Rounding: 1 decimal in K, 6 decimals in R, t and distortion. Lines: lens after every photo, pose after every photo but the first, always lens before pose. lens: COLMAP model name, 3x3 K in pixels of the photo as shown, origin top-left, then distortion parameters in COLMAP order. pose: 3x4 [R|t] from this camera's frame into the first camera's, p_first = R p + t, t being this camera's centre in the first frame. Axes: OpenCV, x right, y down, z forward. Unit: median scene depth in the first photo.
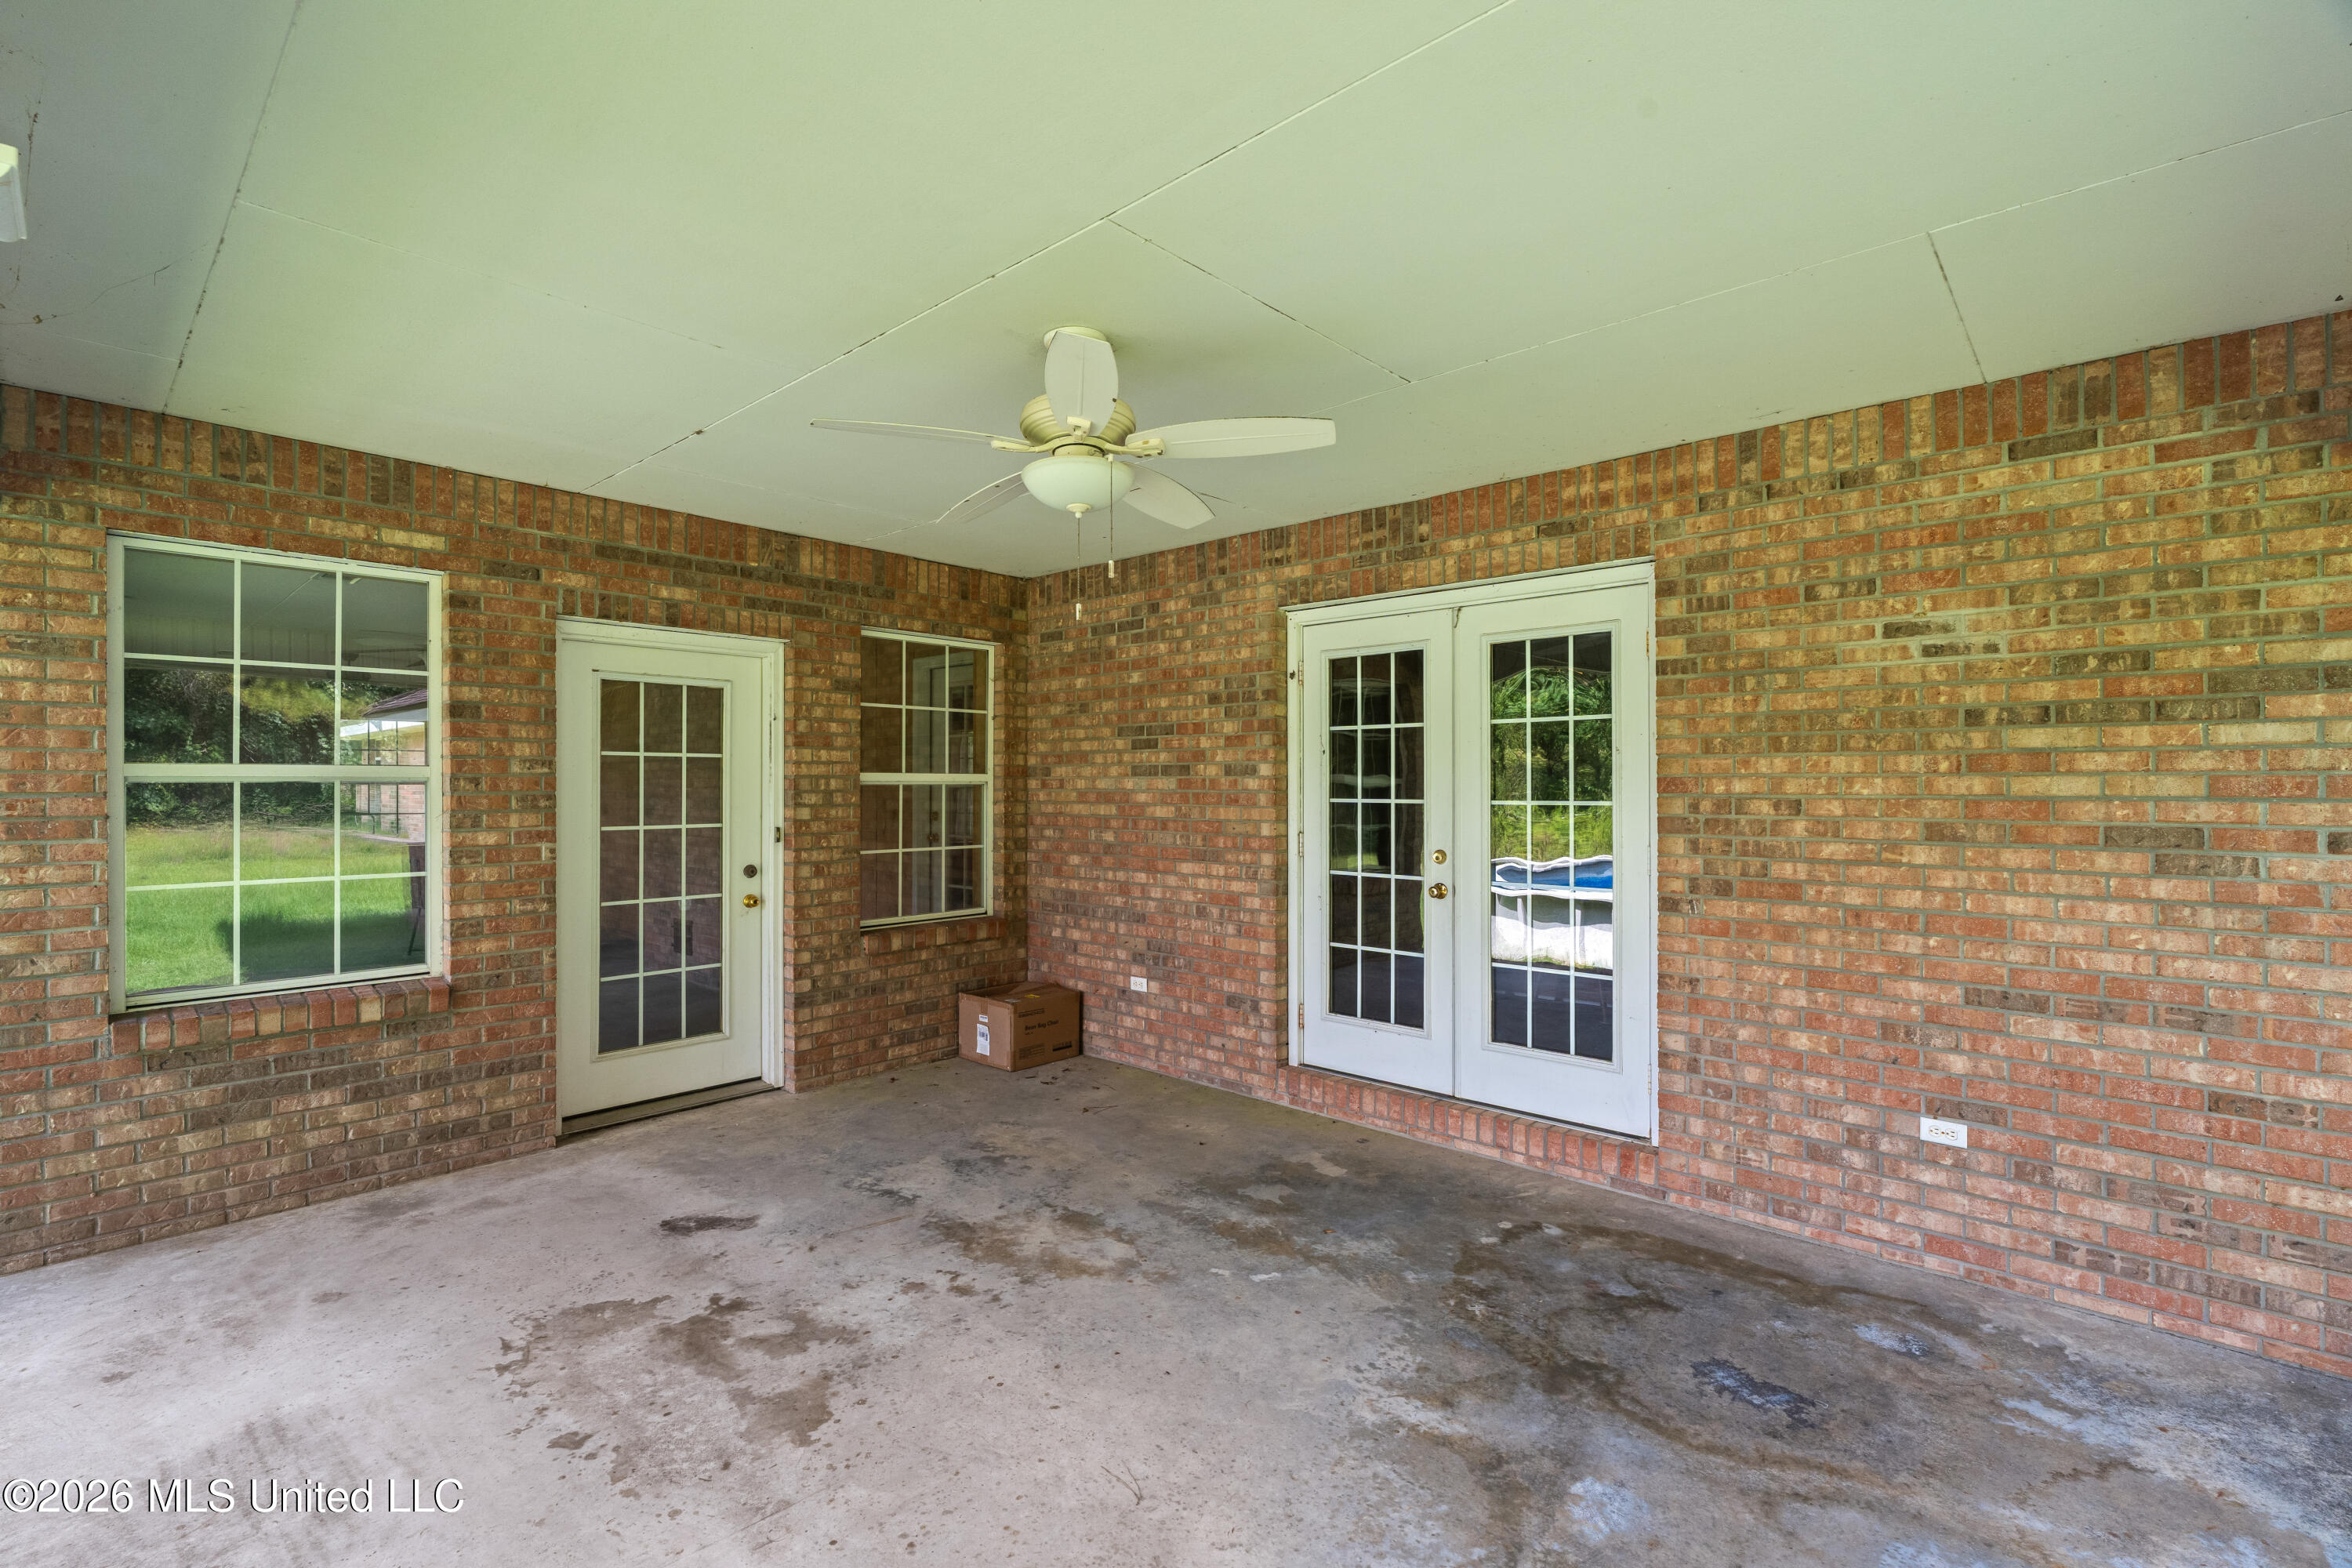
lens RADIAL K [[1061.8, 0, 1175.4], [0, 1061.8, 779.5], [0, 0, 1]] dist [0.000806, 0.000559]
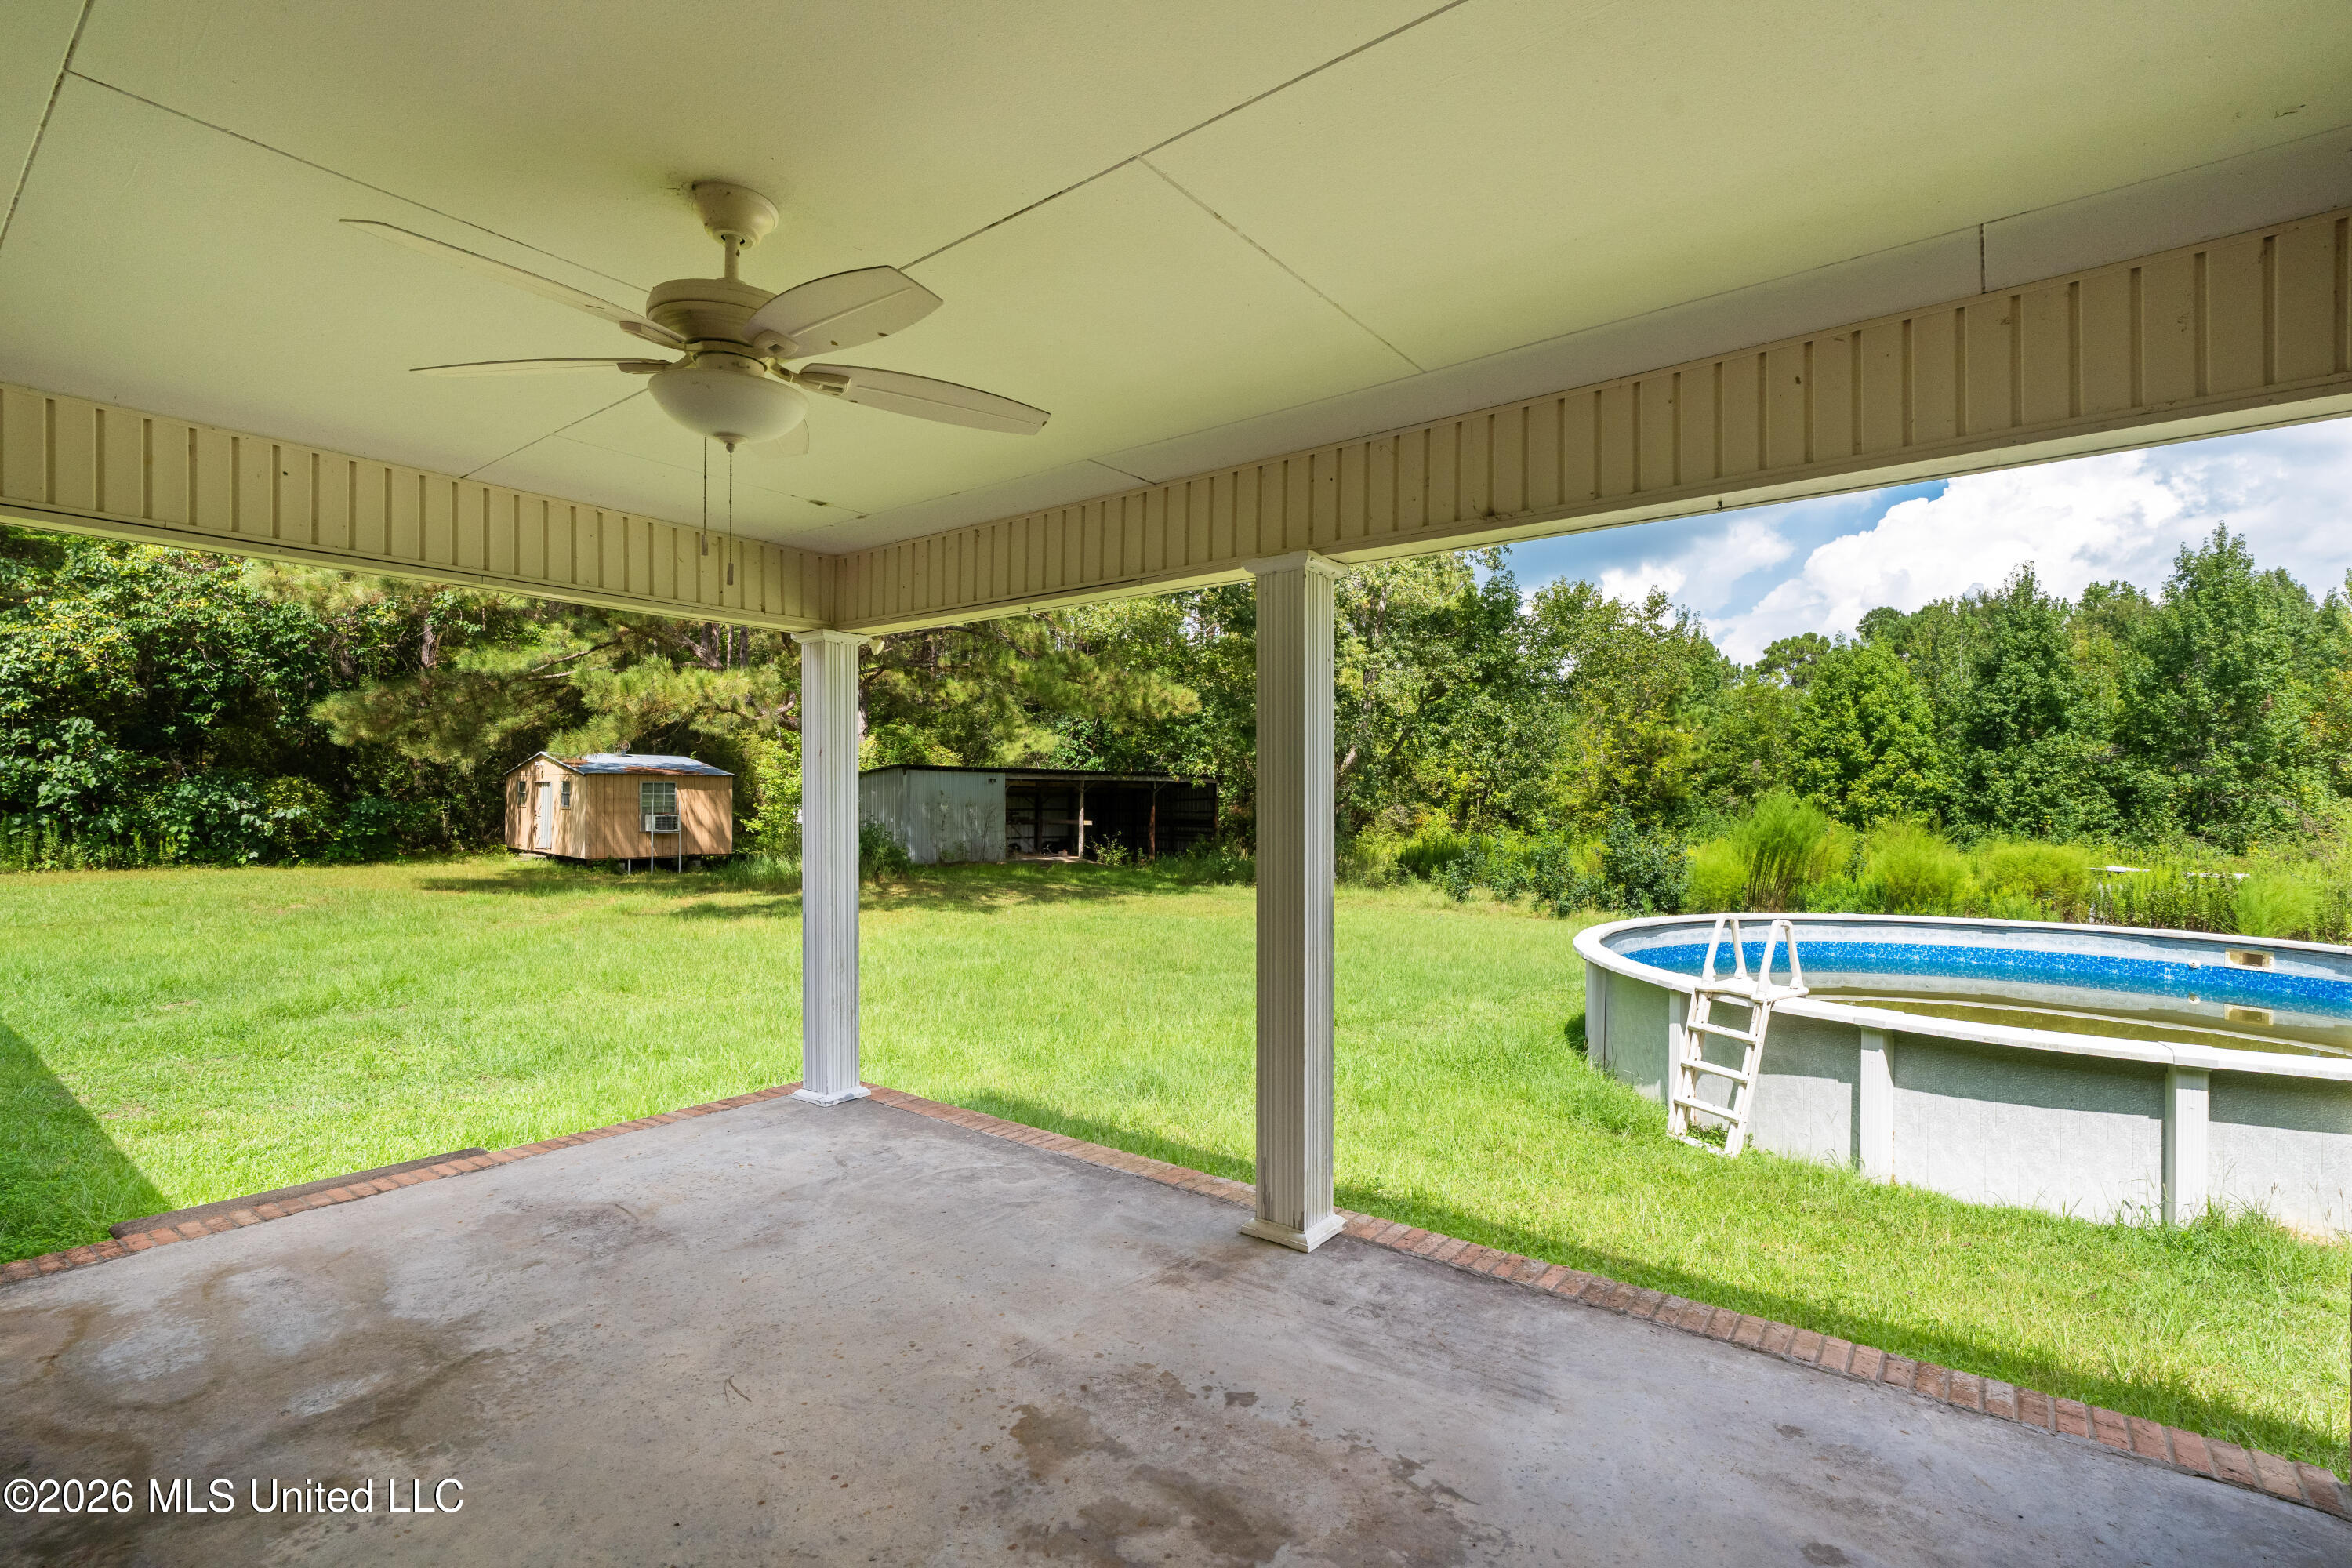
lens RADIAL K [[1061.8, 0, 1176.6], [0, 1061.8, 799.3], [0, 0, 1]] dist [0.000806, 0.000559]
pose [[-0.995950, -0.005792, -0.089720, -0.367859], [-0.005044, 0.999951, -0.008561, 0.010427], [0.089765, -0.008074, -0.995930, 1.921157]]
